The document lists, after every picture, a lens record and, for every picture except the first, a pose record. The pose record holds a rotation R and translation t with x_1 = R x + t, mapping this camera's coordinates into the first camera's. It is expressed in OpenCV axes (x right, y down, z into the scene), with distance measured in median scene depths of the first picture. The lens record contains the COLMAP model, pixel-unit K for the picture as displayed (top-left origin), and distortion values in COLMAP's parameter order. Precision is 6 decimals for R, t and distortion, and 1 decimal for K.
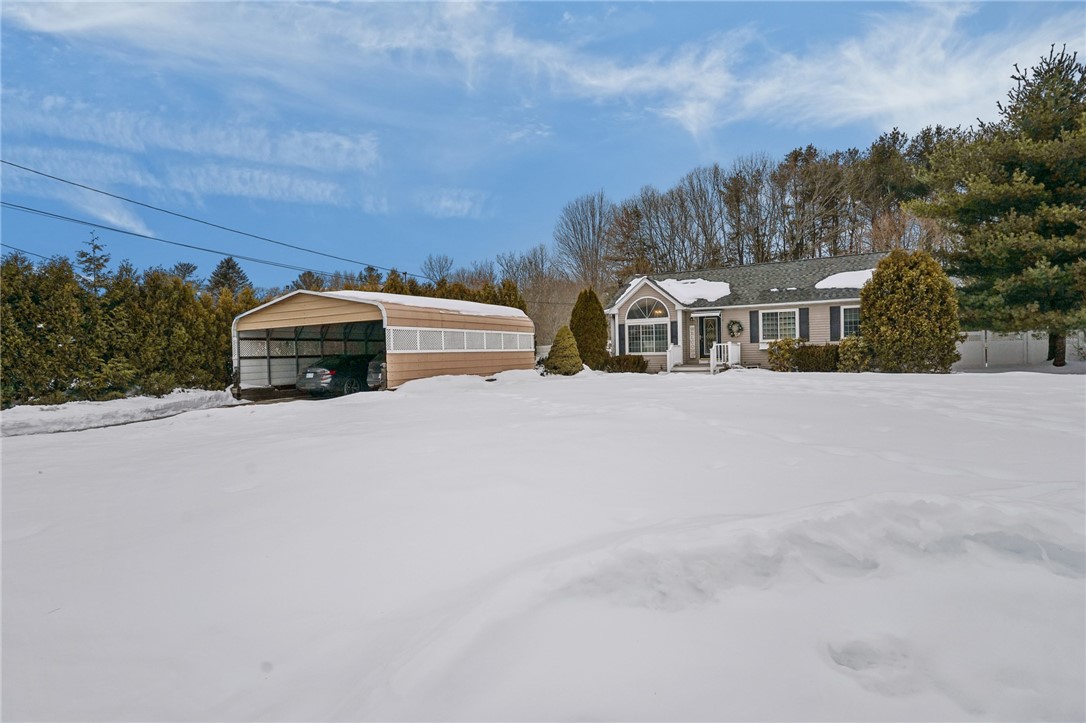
lens RADIAL K [[533.7, 0, 535.3], [0, 533.7, 366.3], [0, 0, 1]] dist [0.009397, -0.005351]
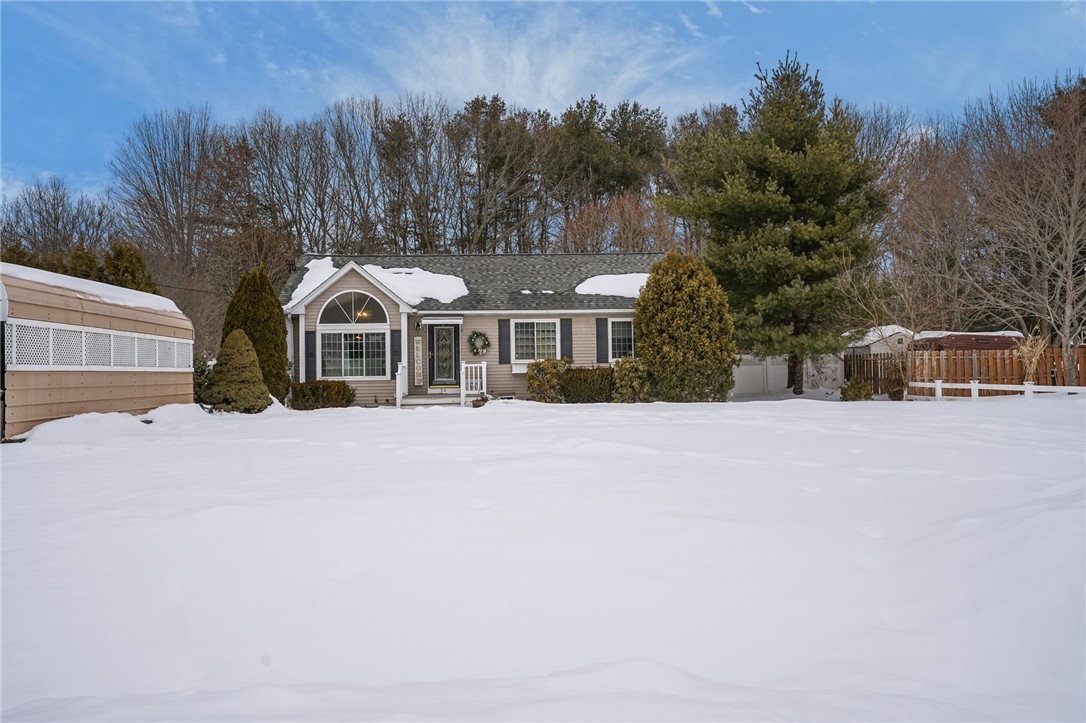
lens RADIAL K [[865.8, 0, 549.9], [0, 865.8, 357.4], [0, 0, 1]] dist [-0.017593, -0.000427]
pose [[0.828439, 0.019523, 0.559739, -0.203019], [0.010532, 0.998673, -0.050420, 0.006864], [-0.559981, 0.047665, 0.827133, 0.008956]]
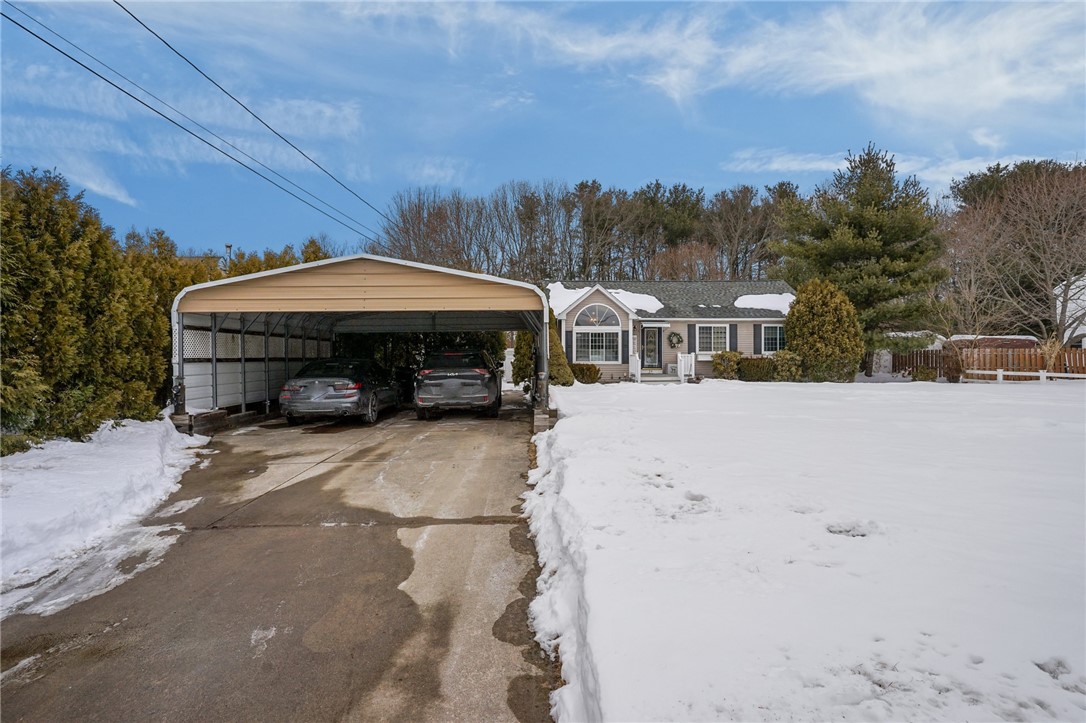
lens RADIAL K [[533.7, 0, 540.6], [0, 533.7, 358.2], [0, 0, 1]] dist [0.009397, -0.005351]
pose [[0.855557, 0.019180, 0.517353, -0.431675], [-0.004015, 0.999529, -0.030417, -0.002164], [-0.517693, 0.023946, 0.855231, 0.264167]]
